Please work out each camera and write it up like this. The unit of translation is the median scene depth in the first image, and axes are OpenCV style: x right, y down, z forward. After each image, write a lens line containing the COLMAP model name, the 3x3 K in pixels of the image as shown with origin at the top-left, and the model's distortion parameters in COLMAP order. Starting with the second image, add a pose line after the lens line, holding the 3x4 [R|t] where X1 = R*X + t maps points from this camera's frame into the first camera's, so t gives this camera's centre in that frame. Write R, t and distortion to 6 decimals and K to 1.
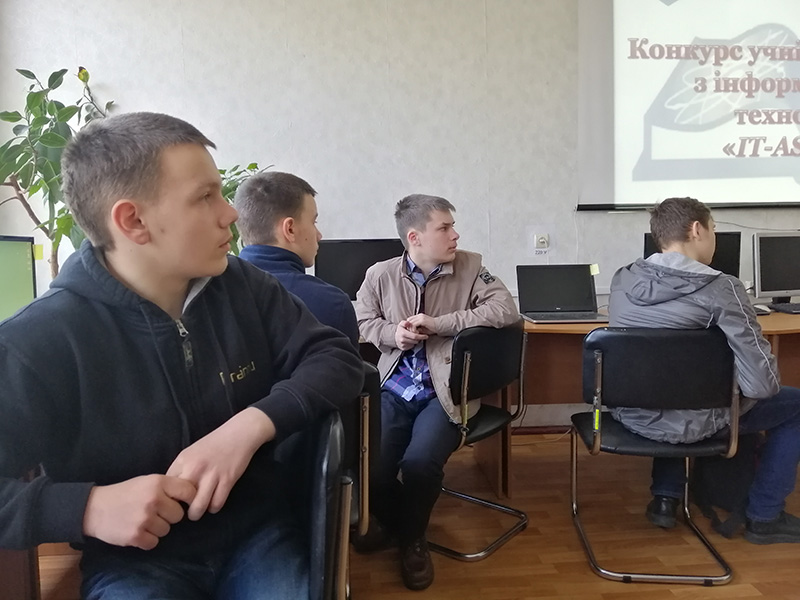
lens RADIAL K [[592.2, 0, 400.0], [0, 592.2, 300.0], [0, 0, 1]] dist [0.057973, -0.077886]
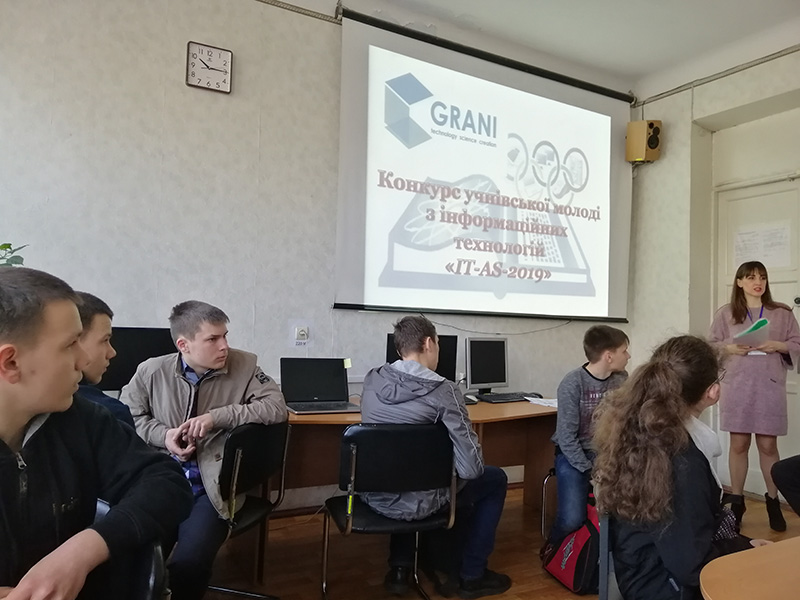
lens RADIAL K [[592.2, 0, 400.0], [0, 592.2, 300.0], [0, 0, 1]] dist [0.057973, -0.077886]
pose [[0.910525, 0.071494, 0.407225, -0.063390], [-0.023118, 0.992199, -0.122505, -0.042069], [-0.412807, 0.102130, 0.905075, -0.100841]]
